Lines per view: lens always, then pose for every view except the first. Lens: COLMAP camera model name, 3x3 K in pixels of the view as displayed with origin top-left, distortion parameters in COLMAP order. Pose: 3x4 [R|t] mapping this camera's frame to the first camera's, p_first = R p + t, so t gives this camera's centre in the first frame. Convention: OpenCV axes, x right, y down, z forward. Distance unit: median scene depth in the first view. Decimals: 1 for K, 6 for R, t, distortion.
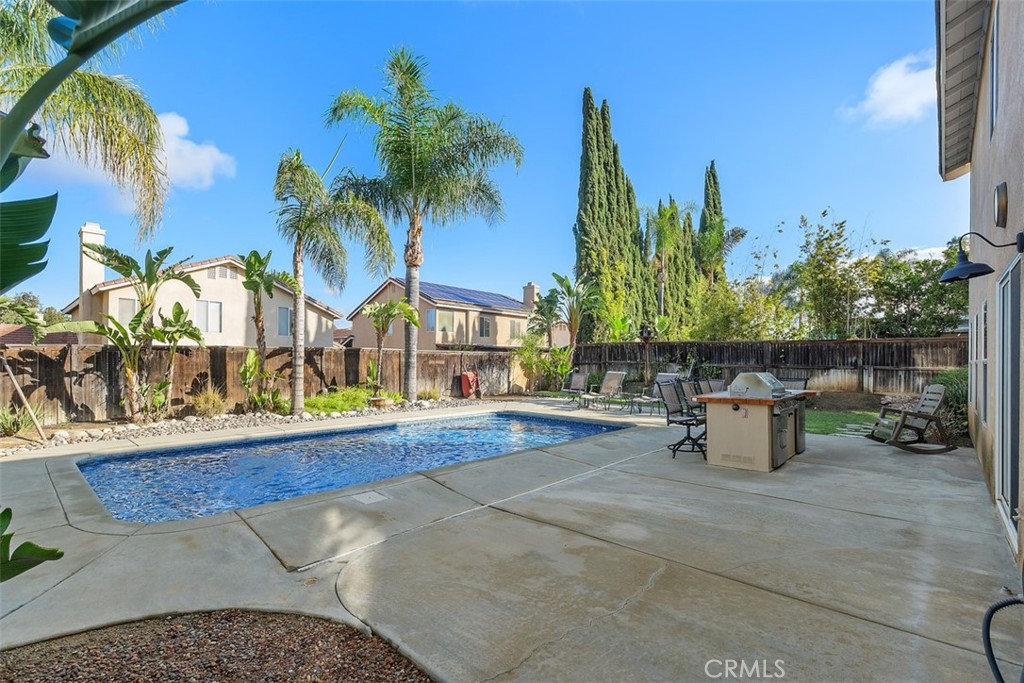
lens RADIAL K [[465.0, 0, 502.9], [0, 465.0, 360.7], [0, 0, 1]] dist [-0.000334, -0.000110]
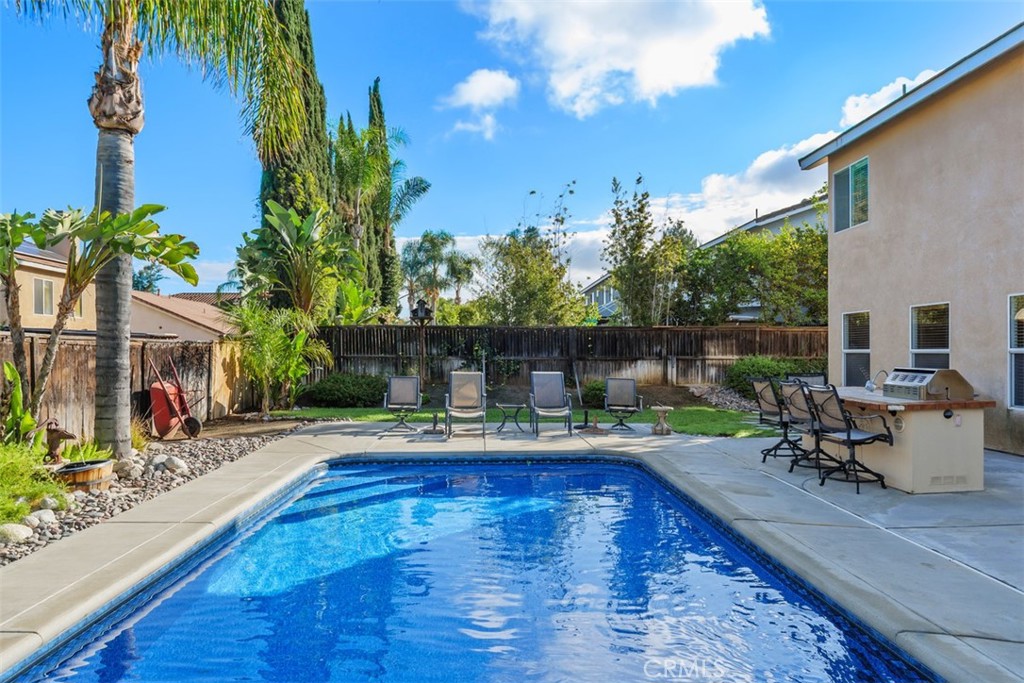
lens RADIAL K [[644.0, 0, 511.3], [0, 644.0, 355.3], [0, 0, 1]] dist [-0.001103, 0.001853]
pose [[0.704875, -0.016318, 0.709144, -0.326746], [0.012290, 0.999866, 0.010791, -0.007388], [-0.709226, 0.001109, 0.704981, 0.325359]]
